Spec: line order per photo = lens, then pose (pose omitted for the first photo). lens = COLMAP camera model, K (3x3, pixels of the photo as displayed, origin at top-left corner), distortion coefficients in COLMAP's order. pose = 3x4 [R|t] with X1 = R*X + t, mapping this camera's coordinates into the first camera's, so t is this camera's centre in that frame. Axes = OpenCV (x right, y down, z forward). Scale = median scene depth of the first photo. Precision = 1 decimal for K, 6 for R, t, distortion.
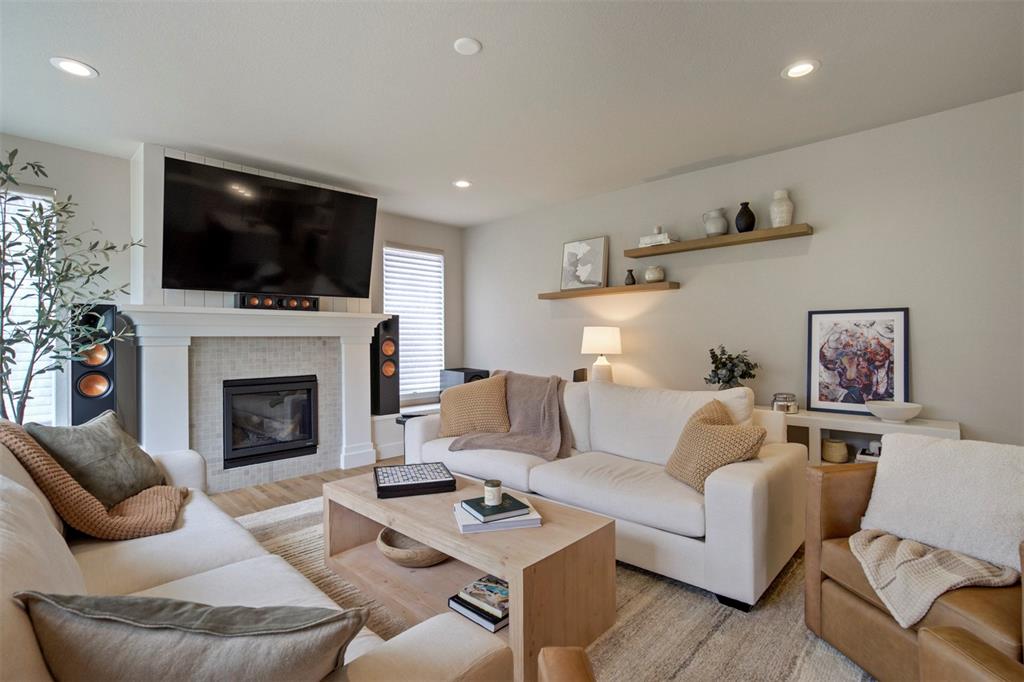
lens RADIAL K [[488.6, 0, 509.9], [0, 488.6, 343.3], [0, 0, 1]] dist [-0.002853, -0.000105]
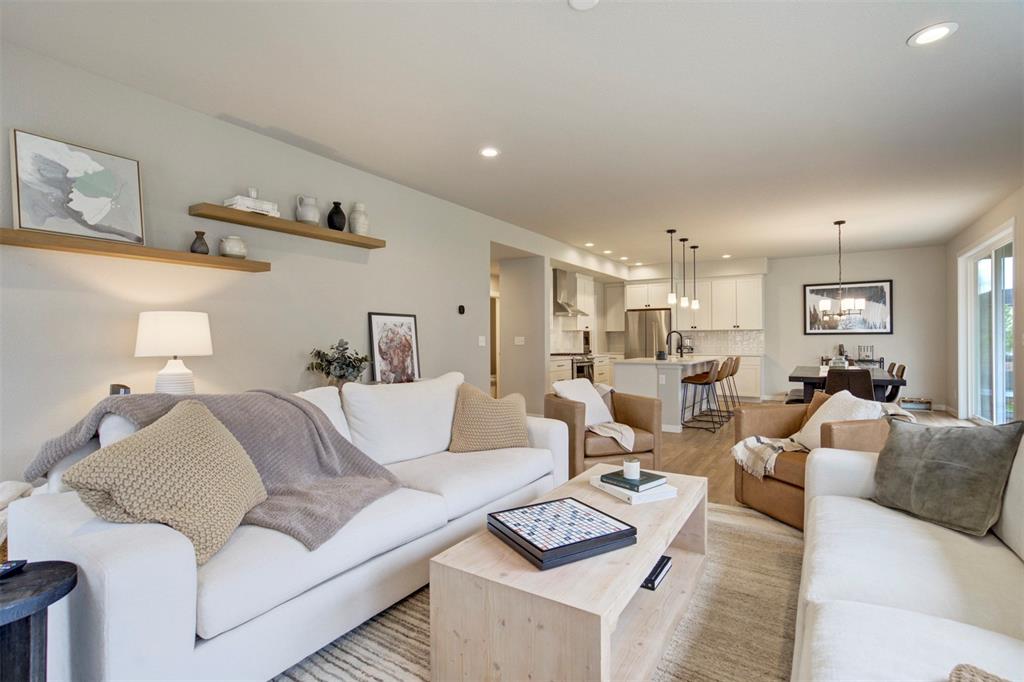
lens RADIAL K [[472.3, 0, 507.0], [0, 472.3, 339.5], [0, 0, 1]] dist [-0.017024, 0.006904]
pose [[-0.155475, 0.005496, 0.987825, -0.435793], [0.010443, 0.999938, -0.003920, 0.007052], [-0.987785, 0.009706, -0.155523, 0.631223]]
